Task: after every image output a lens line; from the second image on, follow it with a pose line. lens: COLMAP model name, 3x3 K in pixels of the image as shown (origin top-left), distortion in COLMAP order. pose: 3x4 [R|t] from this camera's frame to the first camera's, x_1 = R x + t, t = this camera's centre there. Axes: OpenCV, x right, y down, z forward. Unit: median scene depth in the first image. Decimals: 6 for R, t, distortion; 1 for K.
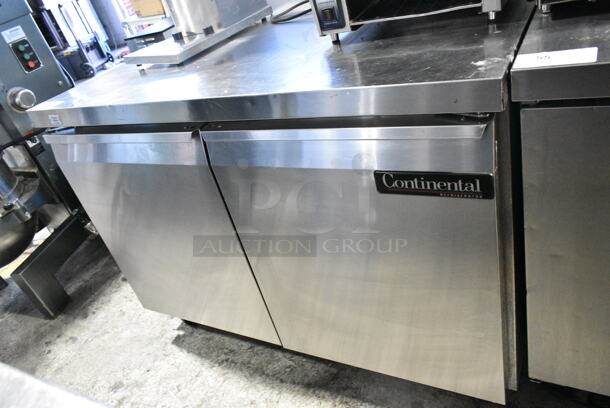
lens RADIAL K [[473.1, 0, 305.0], [0, 473.1, 204.0], [0, 0, 1]] dist [-0.000460, -0.001148]
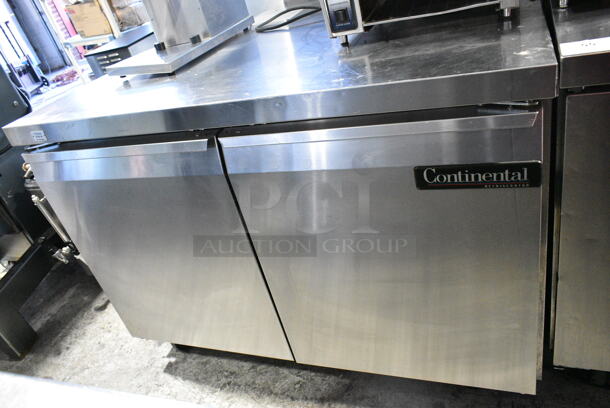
lens RADIAL K [[468.3, 0, 305.0], [0, 468.3, 204.0], [0, 0, 1]] dist [-0.003792, 0.000693]
pose [[0.990095, -0.058894, 0.127449, -0.123138], [0.063825, 0.997349, -0.034953, 0.015709], [-0.125052, 0.042741, 0.991229, 0.039284]]
